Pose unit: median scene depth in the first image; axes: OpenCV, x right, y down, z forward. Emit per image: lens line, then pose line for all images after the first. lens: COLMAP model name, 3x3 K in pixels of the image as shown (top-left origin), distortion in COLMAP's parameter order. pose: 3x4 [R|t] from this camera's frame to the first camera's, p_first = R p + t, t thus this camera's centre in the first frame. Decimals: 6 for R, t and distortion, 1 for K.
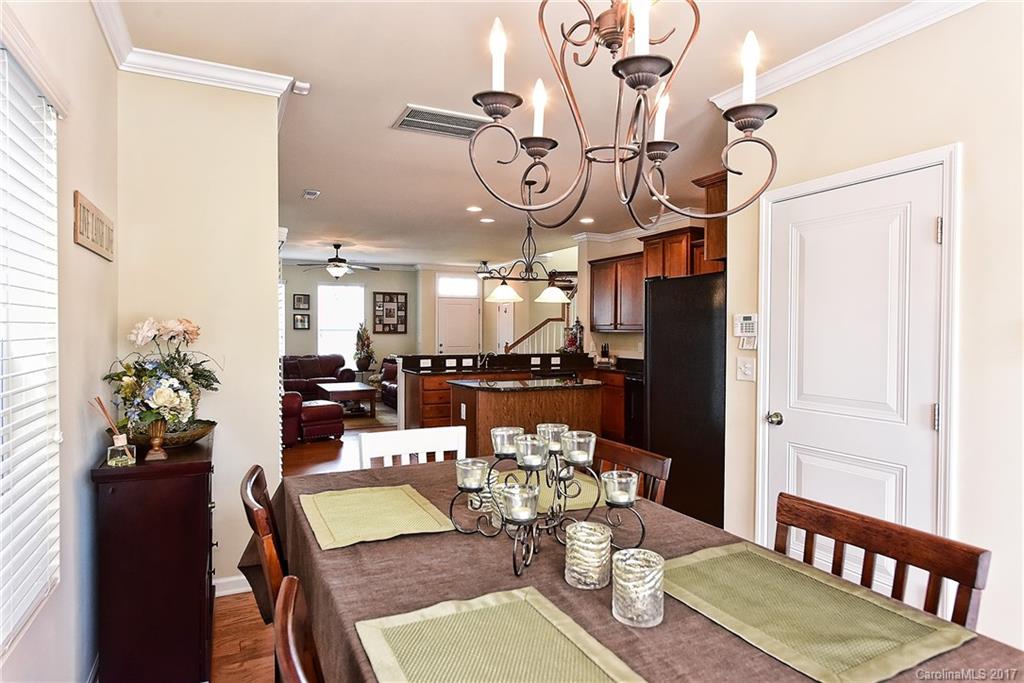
lens RADIAL K [[586.1, 0, 511.8], [0, 586.1, 338.9], [0, 0, 1]] dist [0.000826, -0.000392]
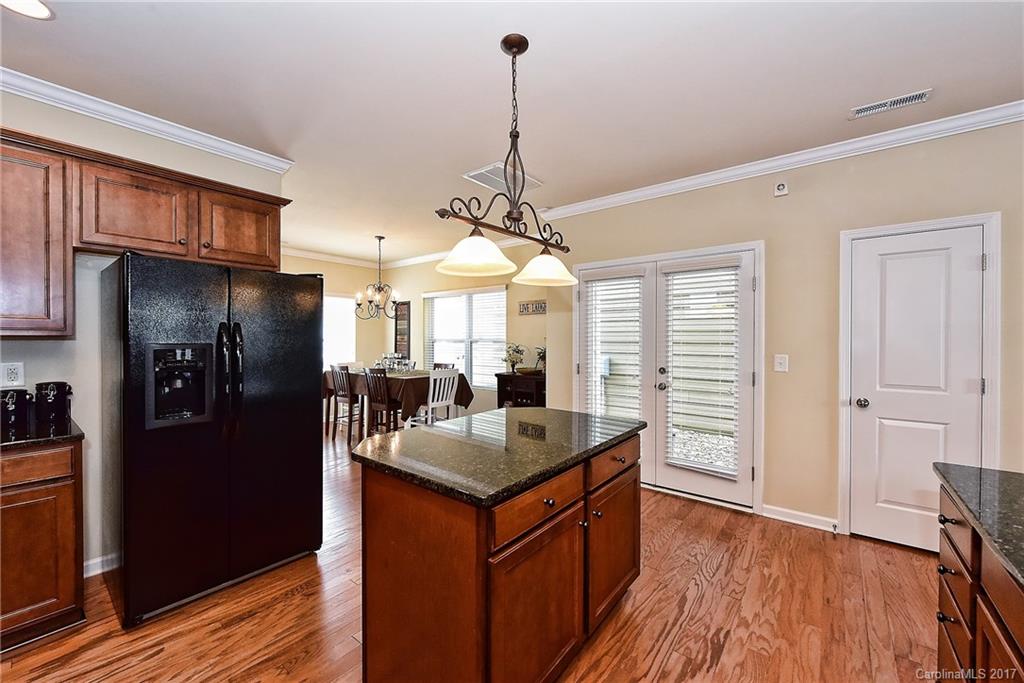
lens RADIAL K [[403.0, 0, 512.9], [0, 403.0, 341.7], [0, 0, 1]] dist [0.002508, -0.003367]
pose [[-0.899652, -0.002465, -0.436600, 0.092611], [-0.012211, 0.999735, 0.019518, -0.007349], [0.436436, 0.022891, -0.899444, 0.663231]]
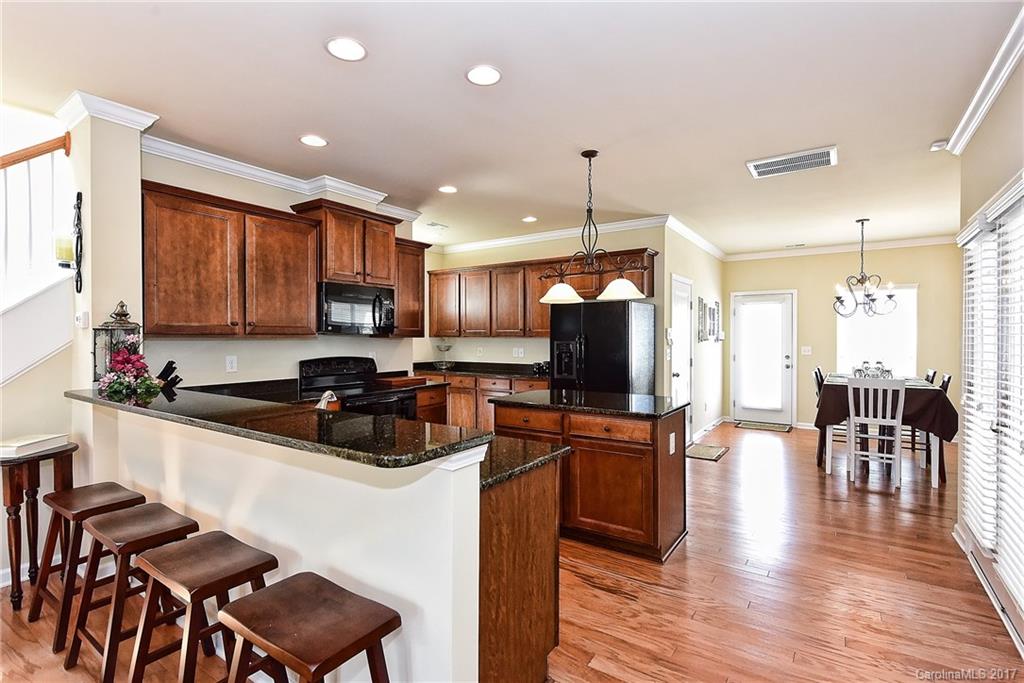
lens RADIAL K [[486.7, 0, 512.0], [0, 486.7, 341.5], [0, 0, 1]] dist [-0.000824, -0.001115]
pose [[-0.497739, -0.012028, 0.867244, -0.252036], [0.009498, 0.999768, 0.019317, -0.010646], [-0.867275, 0.017852, -0.497509, 0.718854]]
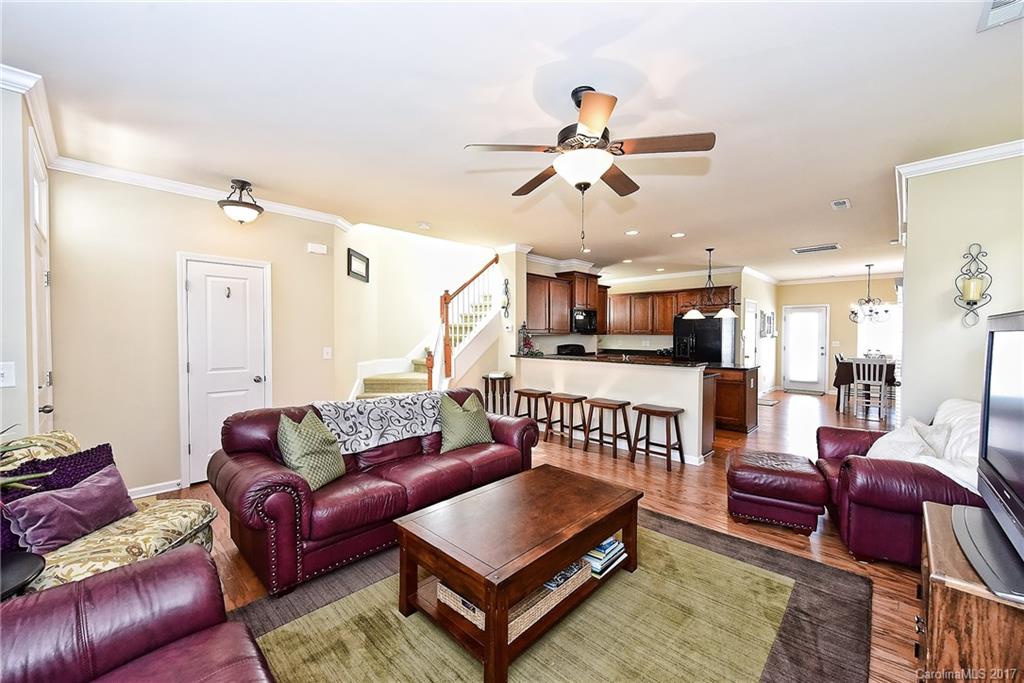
lens RADIAL K [[403.0, 0, 512.9], [0, 403.0, 341.7], [0, 0, 1]] dist [0.002508, -0.003367]
pose [[-0.345178, -0.024912, 0.938207, -0.448786], [0.008435, 0.999525, 0.029644, -0.017324], [-0.938499, 0.018146, -0.344804, 0.985576]]
